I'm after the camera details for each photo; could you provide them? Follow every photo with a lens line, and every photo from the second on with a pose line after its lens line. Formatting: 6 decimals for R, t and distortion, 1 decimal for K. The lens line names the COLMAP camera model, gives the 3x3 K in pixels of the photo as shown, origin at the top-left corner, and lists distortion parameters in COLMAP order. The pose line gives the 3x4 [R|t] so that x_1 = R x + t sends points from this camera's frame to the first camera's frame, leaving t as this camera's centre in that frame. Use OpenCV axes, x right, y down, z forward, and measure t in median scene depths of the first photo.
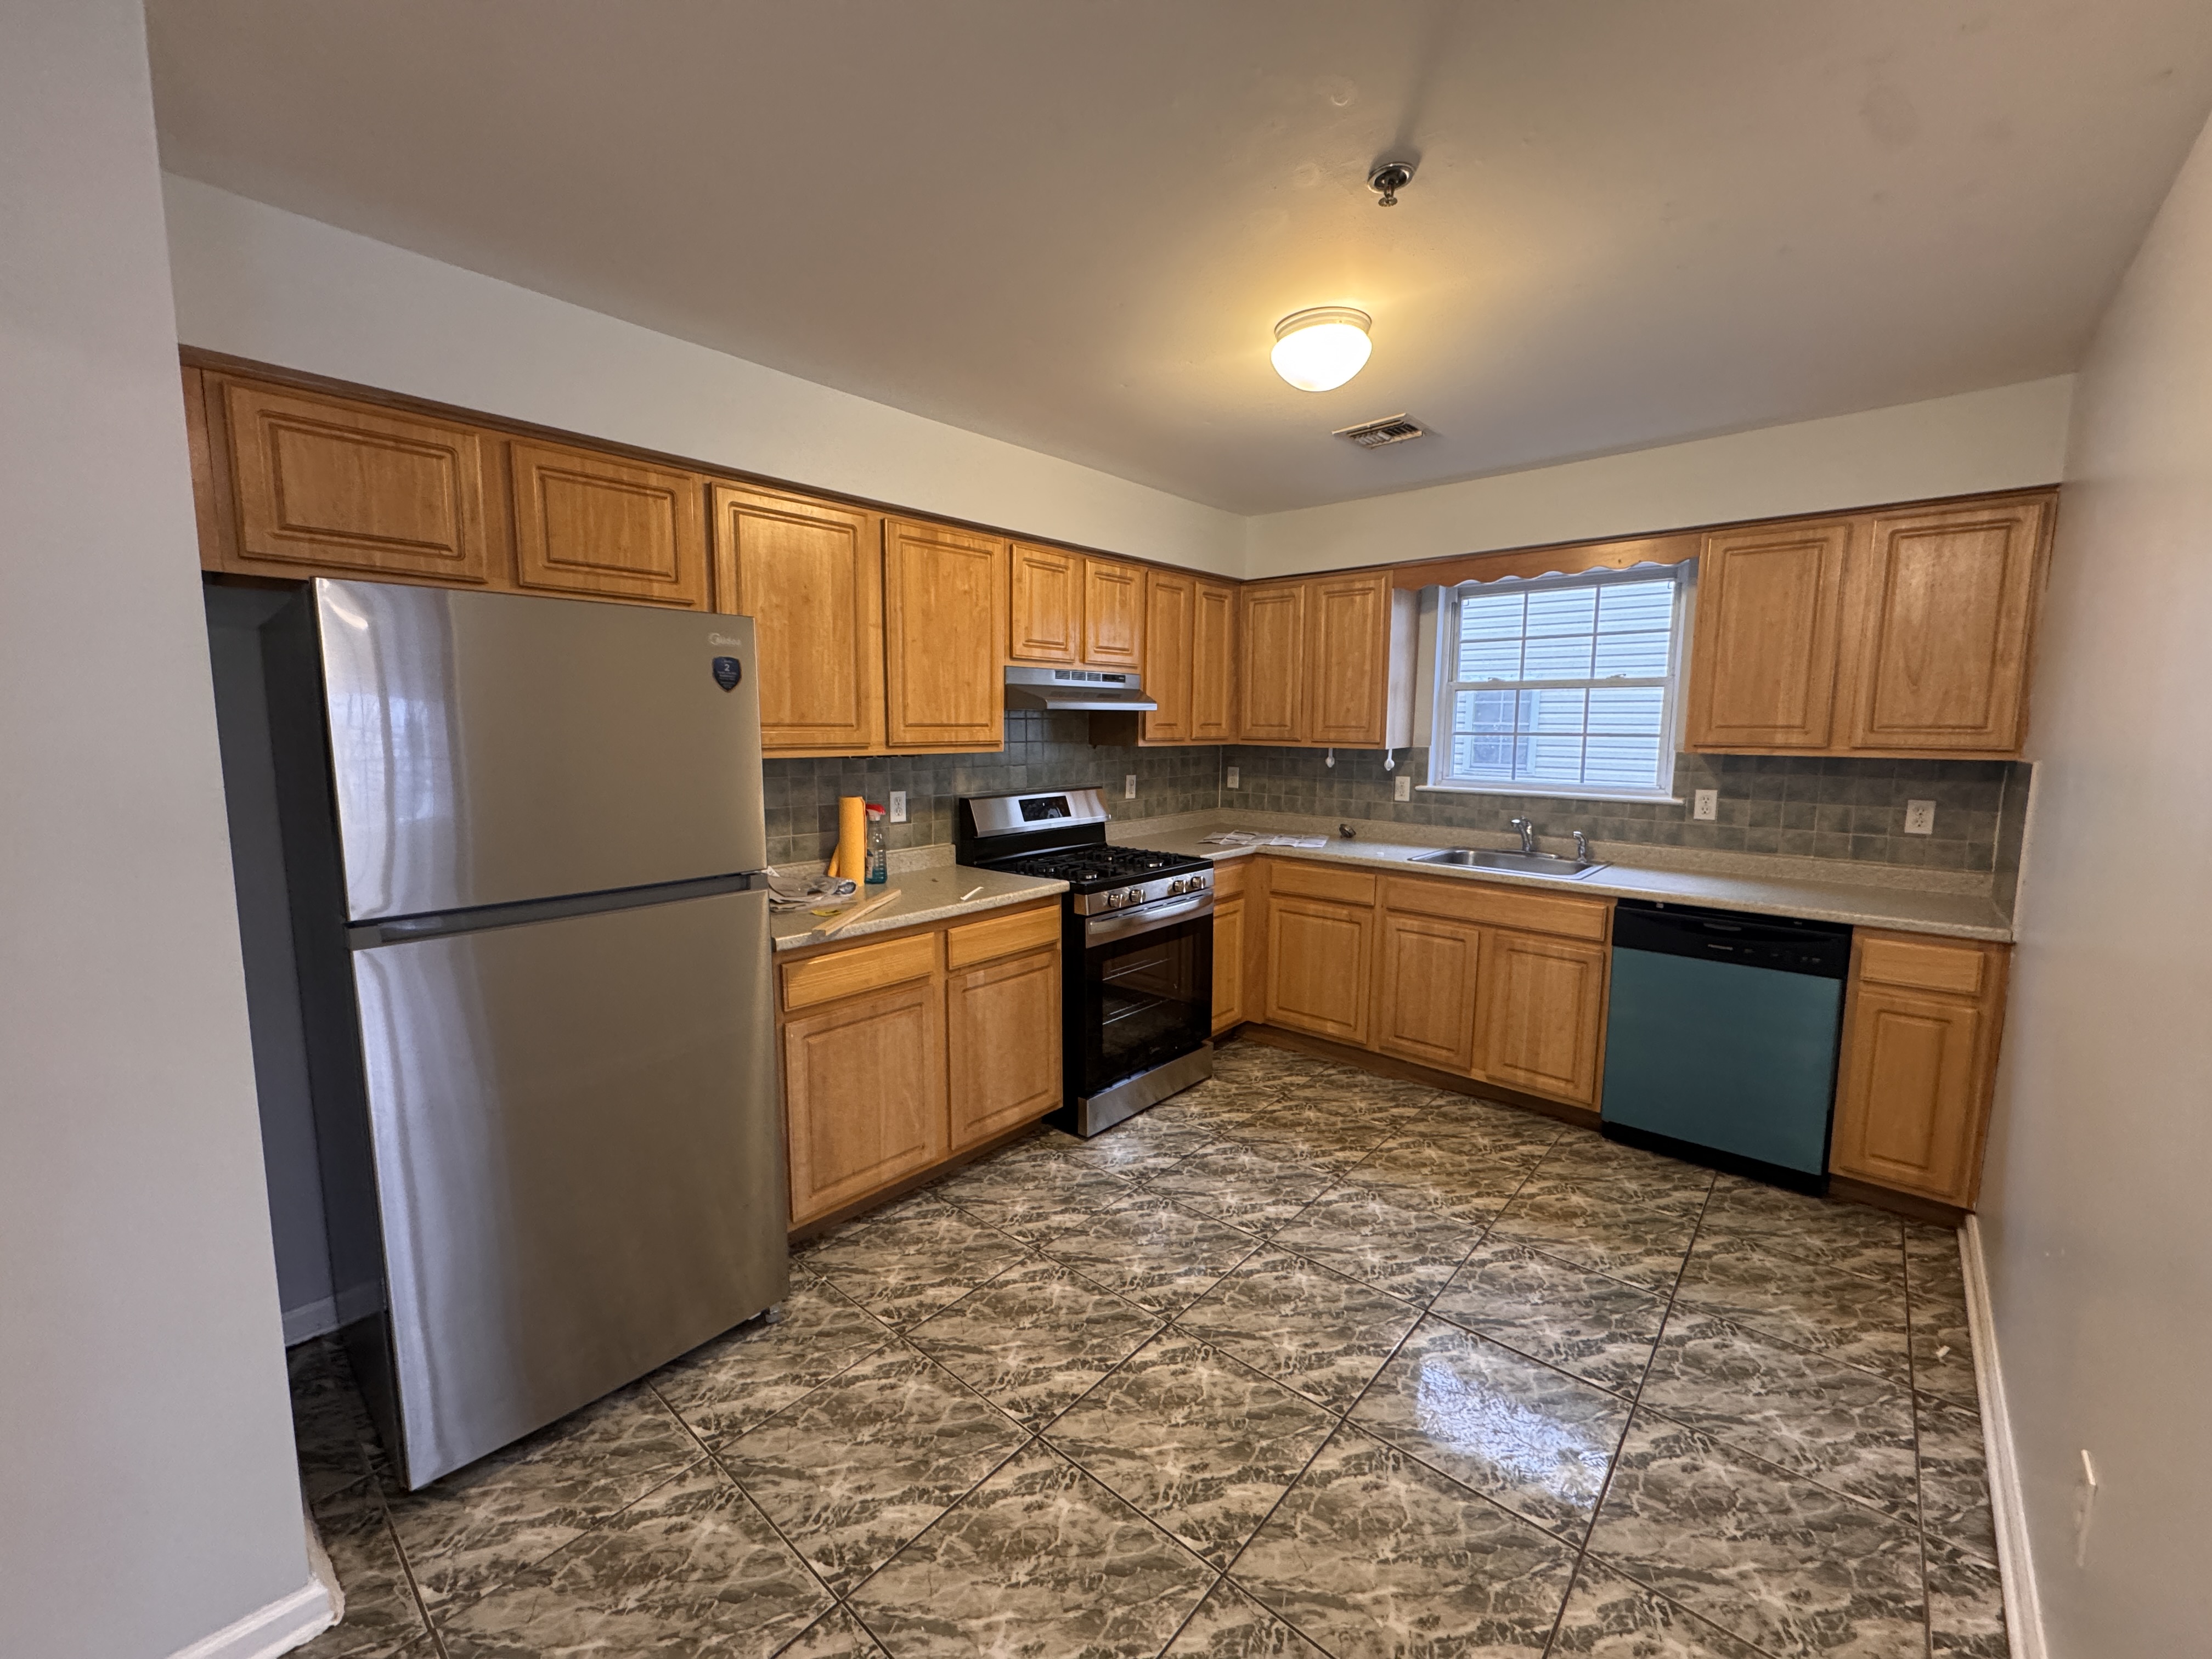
lens RADIAL K [[880.4, 0, 1108.6], [0, 880.4, 826.7], [0, 0, 1]] dist [0.000489, -0.000073]
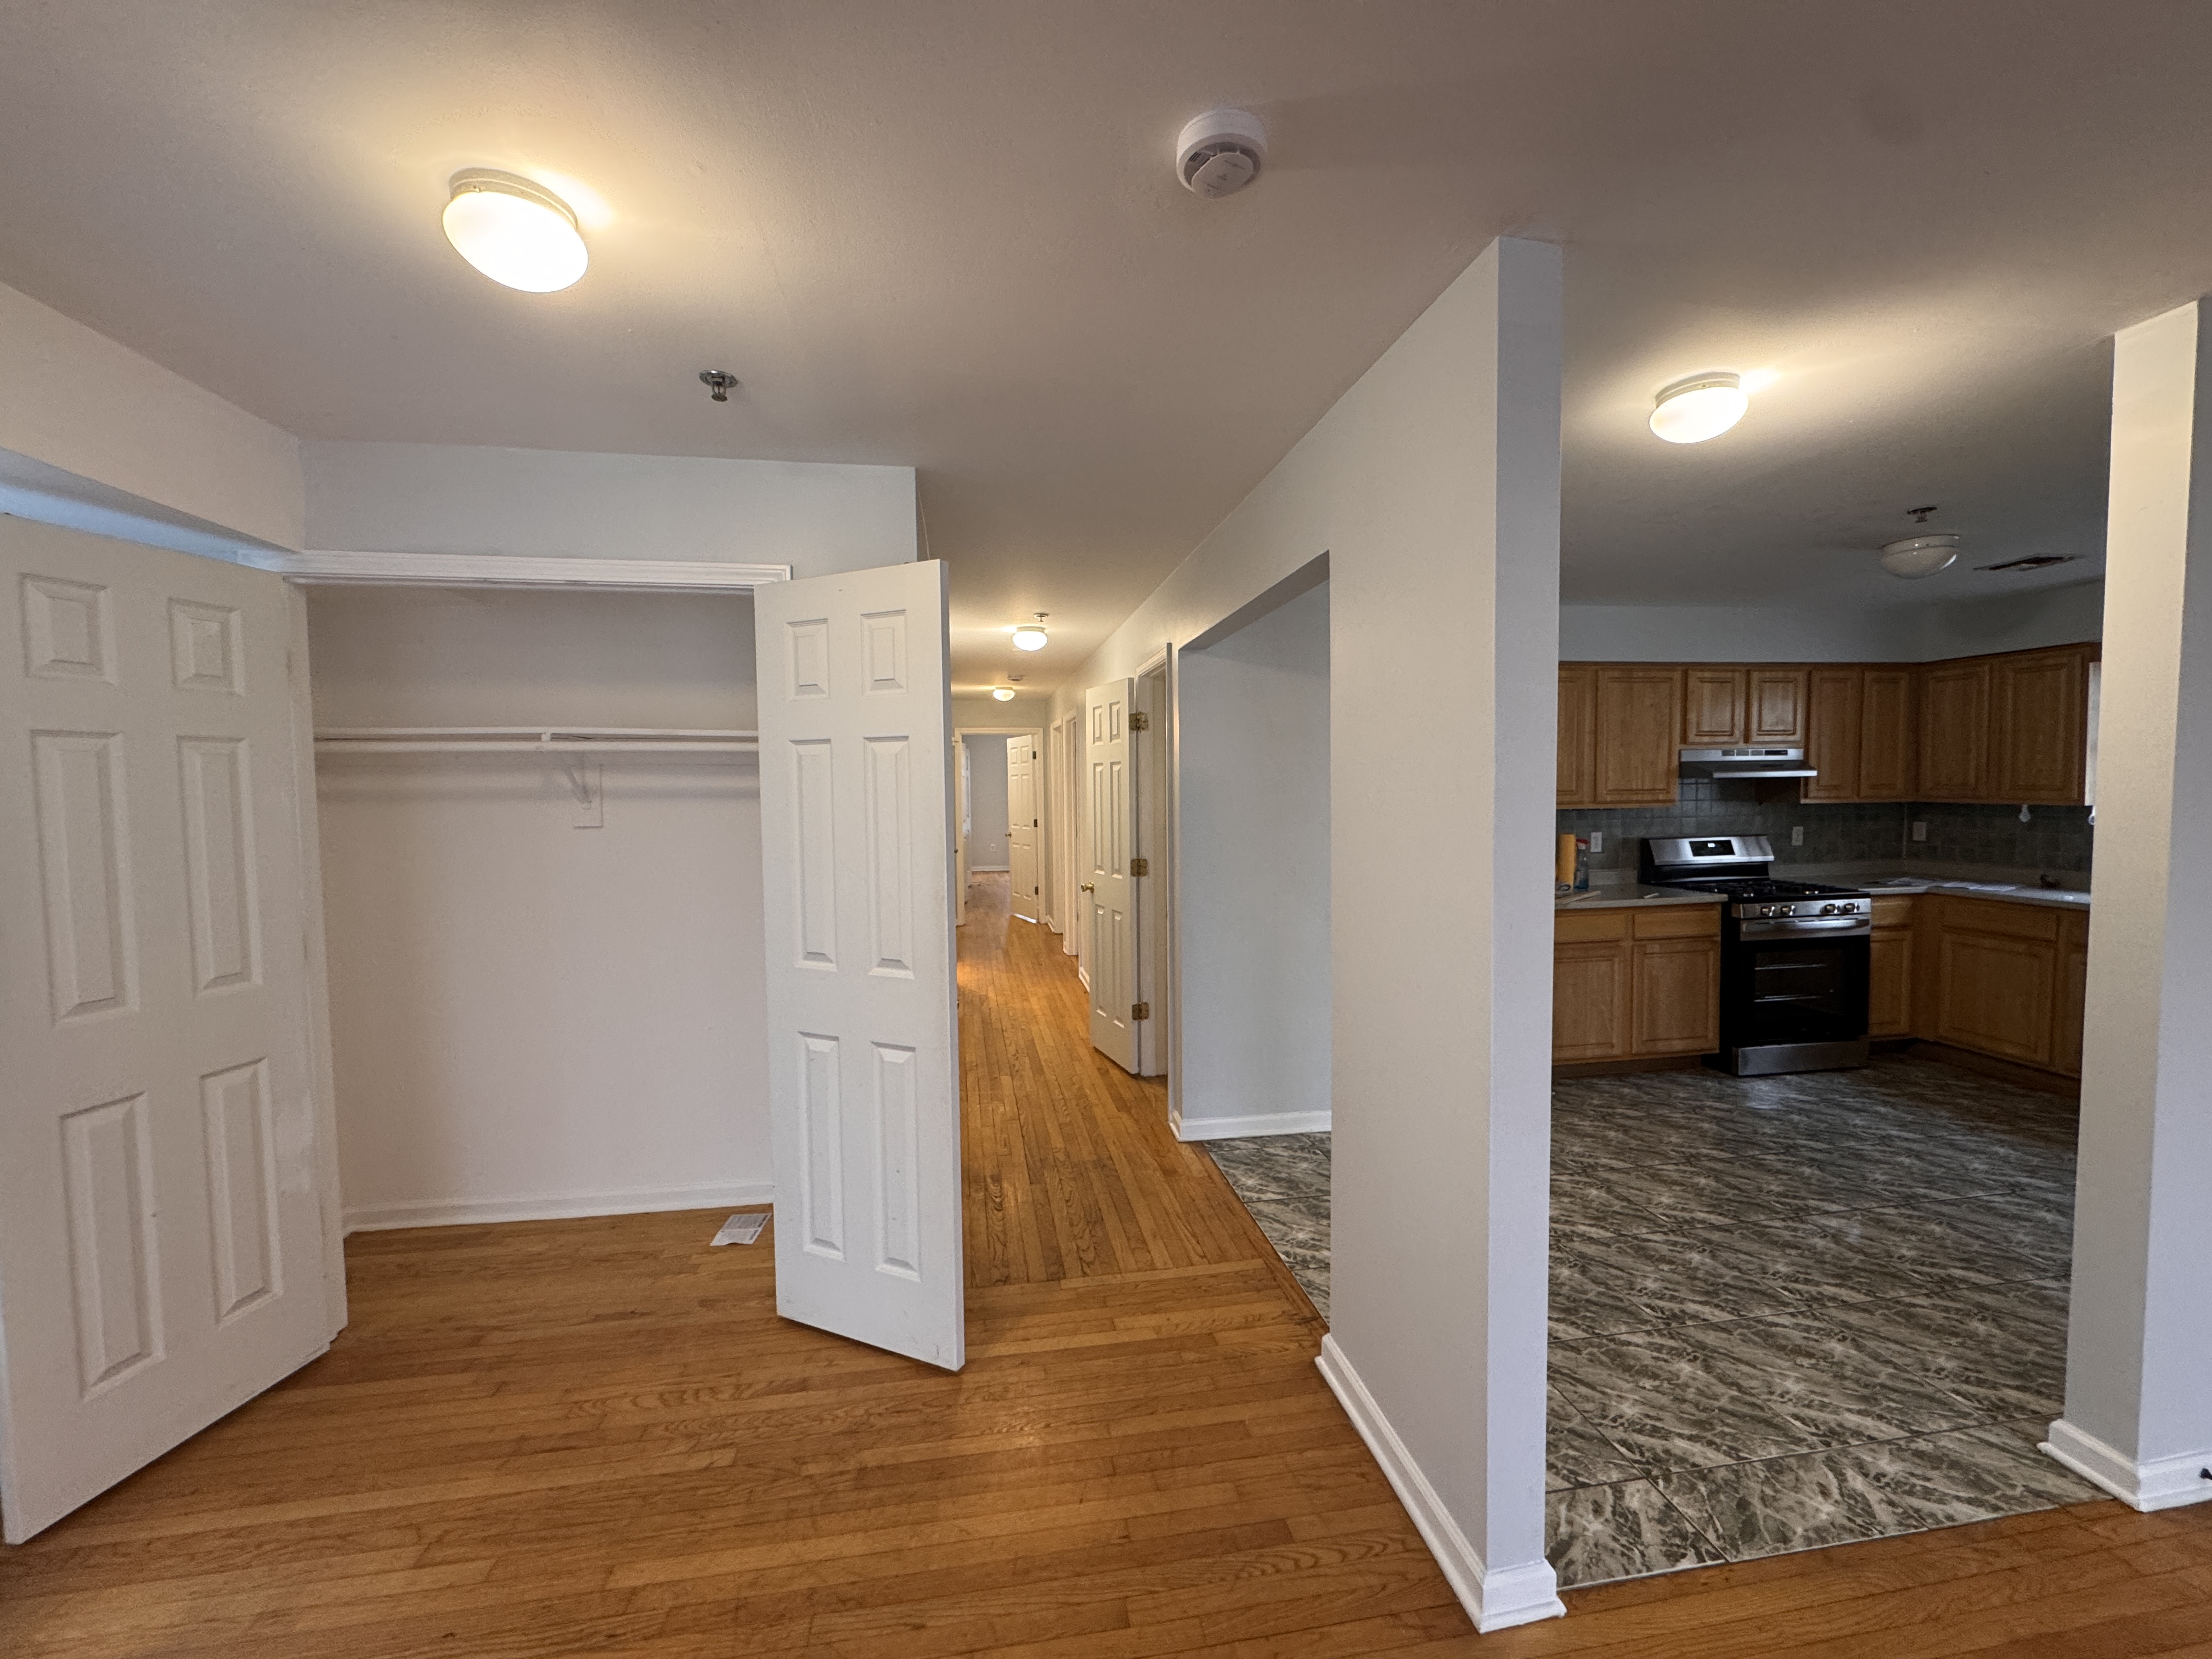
lens RADIAL K [[880.4, 0, 1109.8], [0, 880.4, 826.9], [0, 0, 1]] dist [0.000489, -0.000073]
pose [[0.771624, 0.015562, -0.635888, 0.080519], [-0.058109, 0.997245, -0.046108, 0.067242], [0.633419, 0.072528, 0.770403, -0.693123]]
